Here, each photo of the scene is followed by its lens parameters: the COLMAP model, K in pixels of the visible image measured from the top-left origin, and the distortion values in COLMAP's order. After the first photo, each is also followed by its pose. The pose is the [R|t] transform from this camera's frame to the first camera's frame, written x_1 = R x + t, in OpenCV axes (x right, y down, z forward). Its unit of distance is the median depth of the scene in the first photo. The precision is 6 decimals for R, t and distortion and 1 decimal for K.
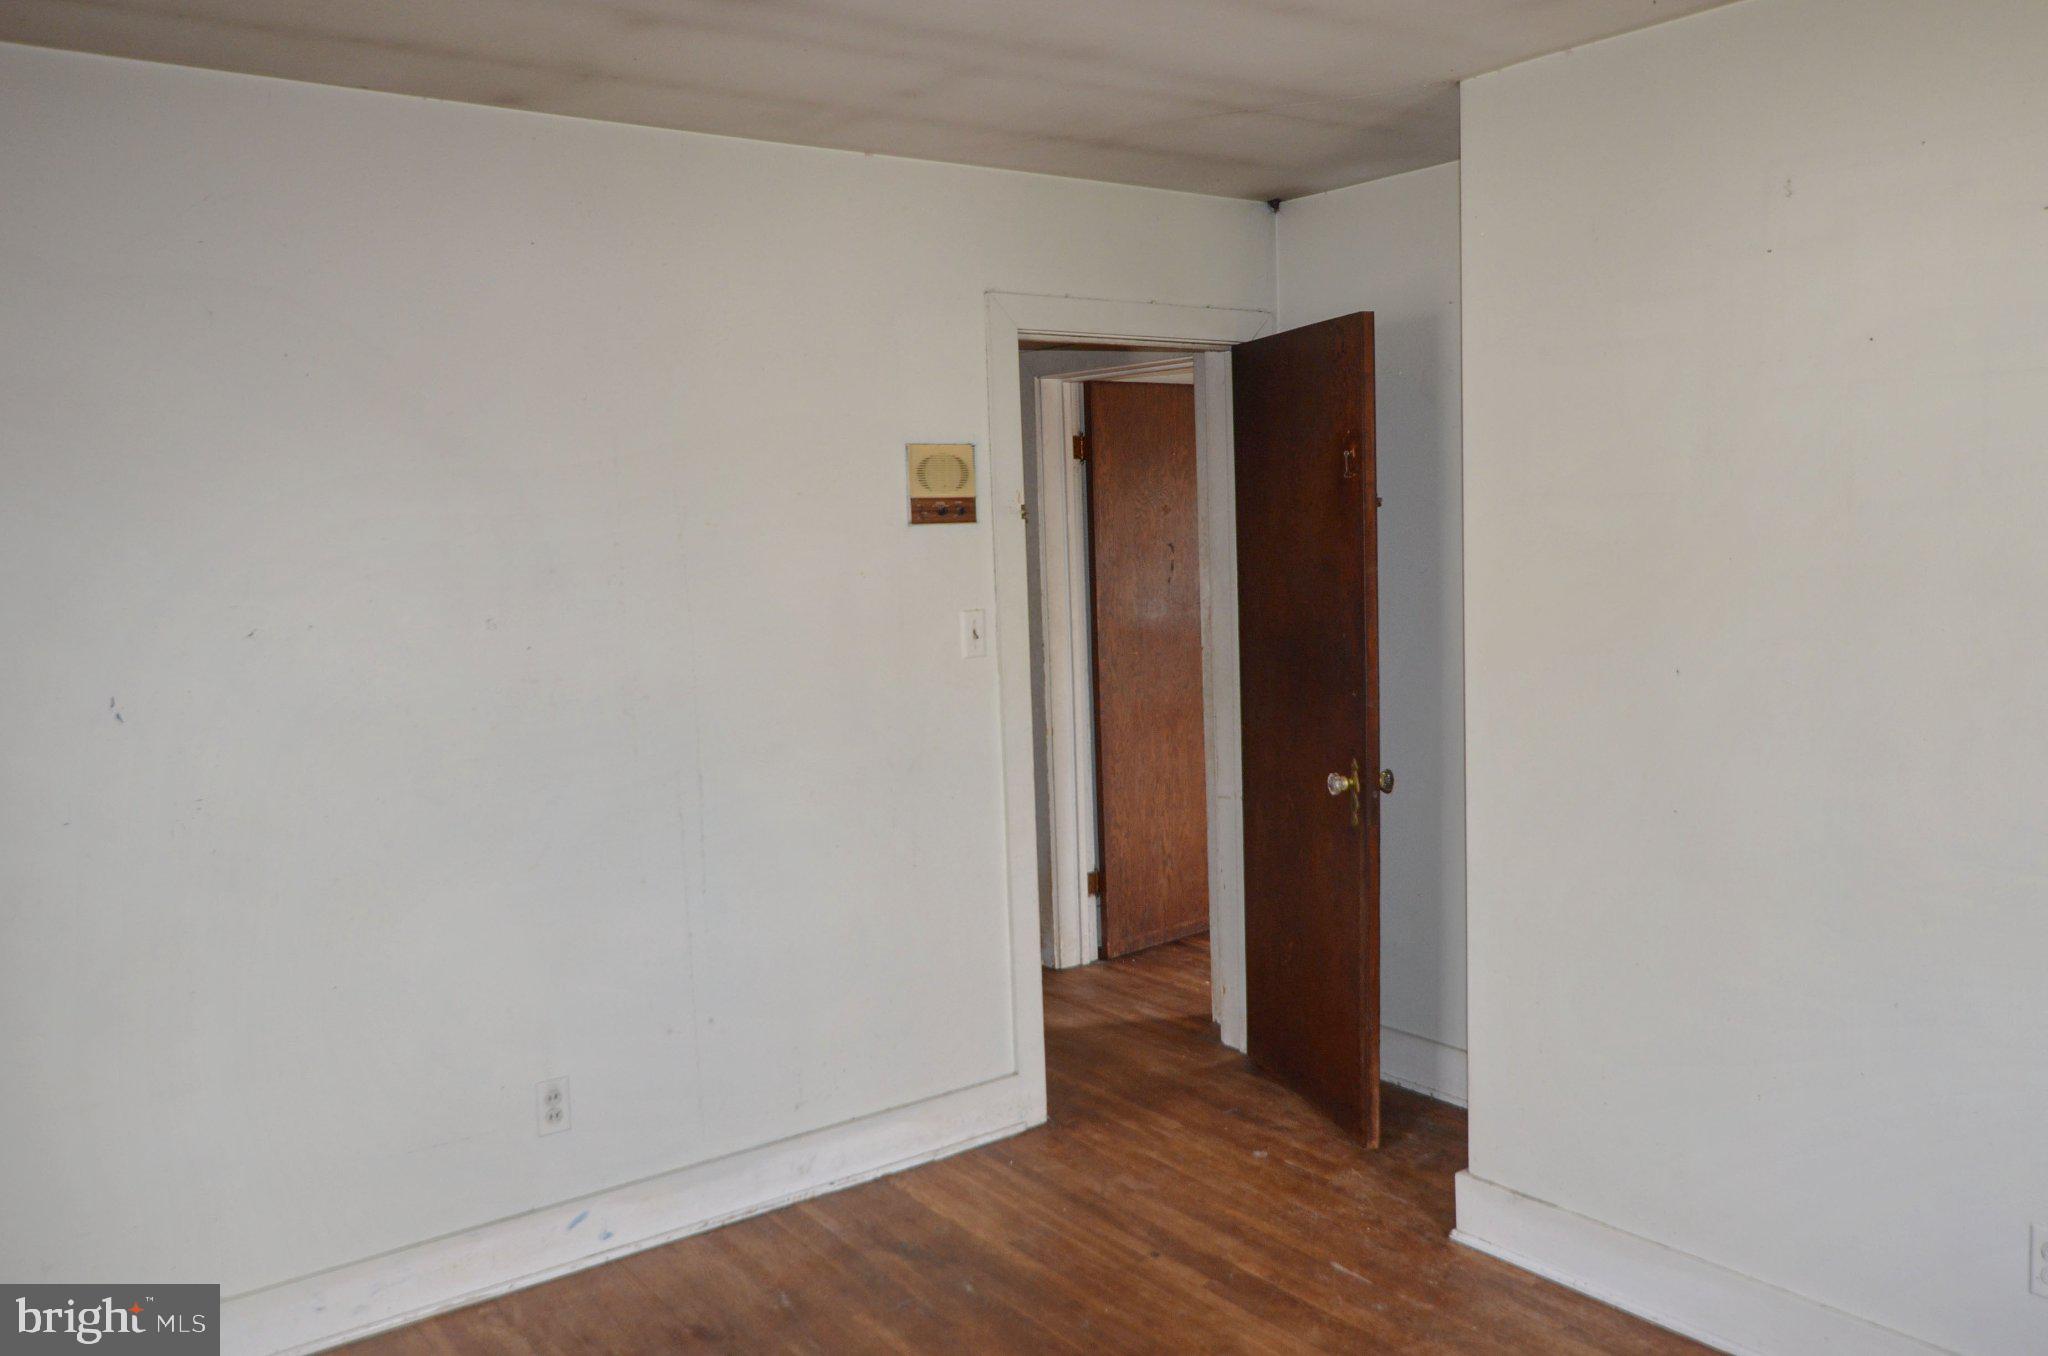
lens RADIAL K [[1639.9, 0, 1024.7], [0, 1639.9, 678.5], [0, 0, 1]] dist [-0.019493, -0.000426]
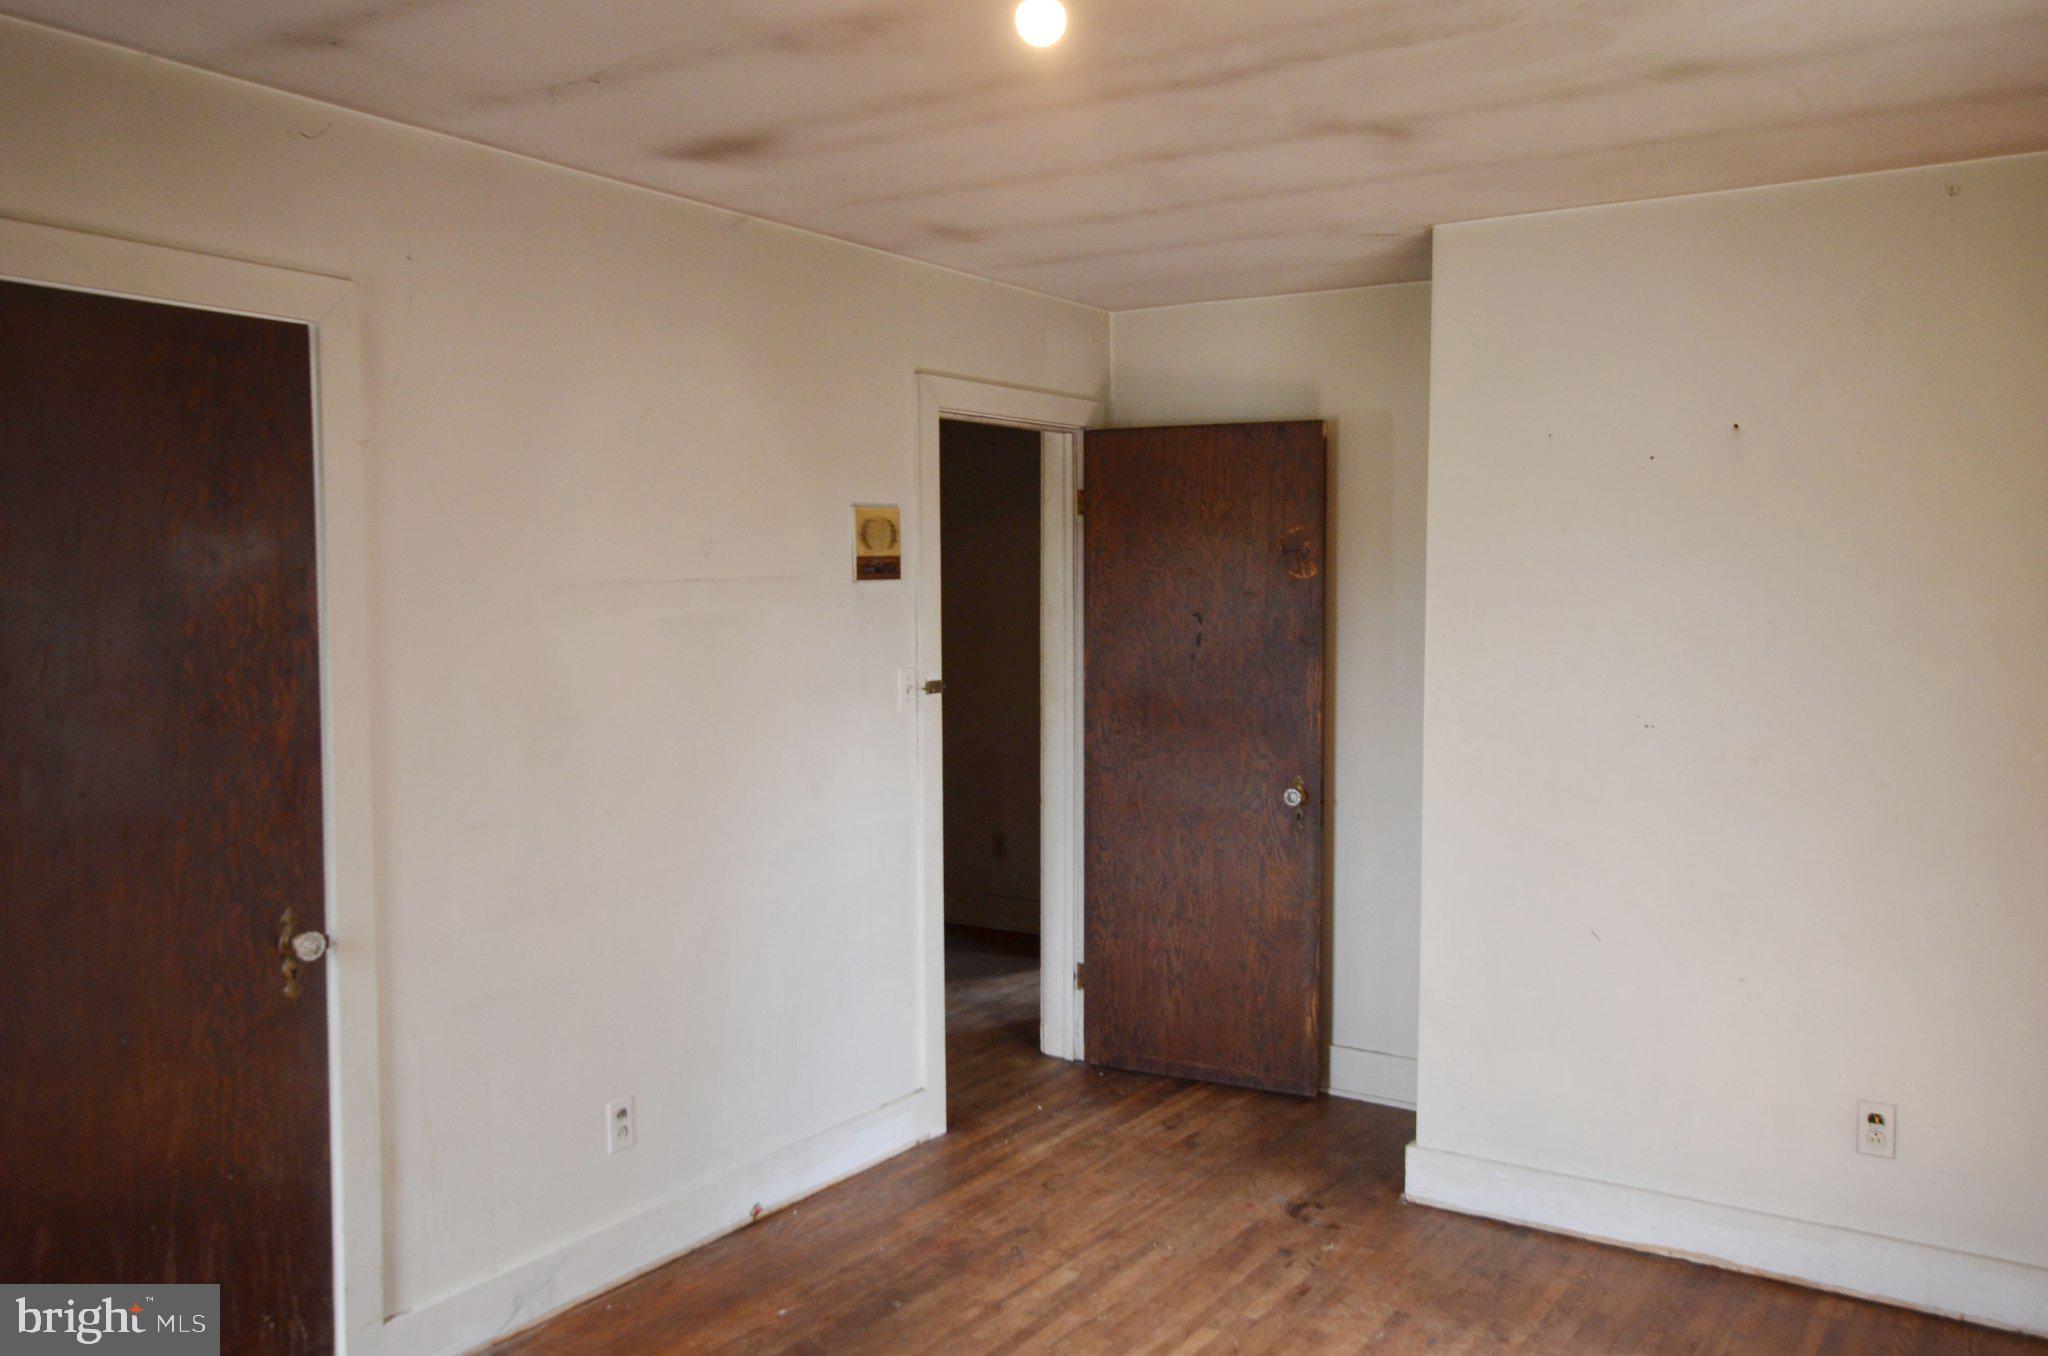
lens RADIAL K [[1639.9, 0, 1023.7], [0, 1639.9, 676.3], [0, 0, 1]] dist [-0.019493, -0.000426]
pose [[0.324324, 0.079272, -0.942619, 0.999930], [-0.106381, 0.993218, 0.046925, -0.092340], [0.939945, 0.085058, 0.330557, 0.735883]]
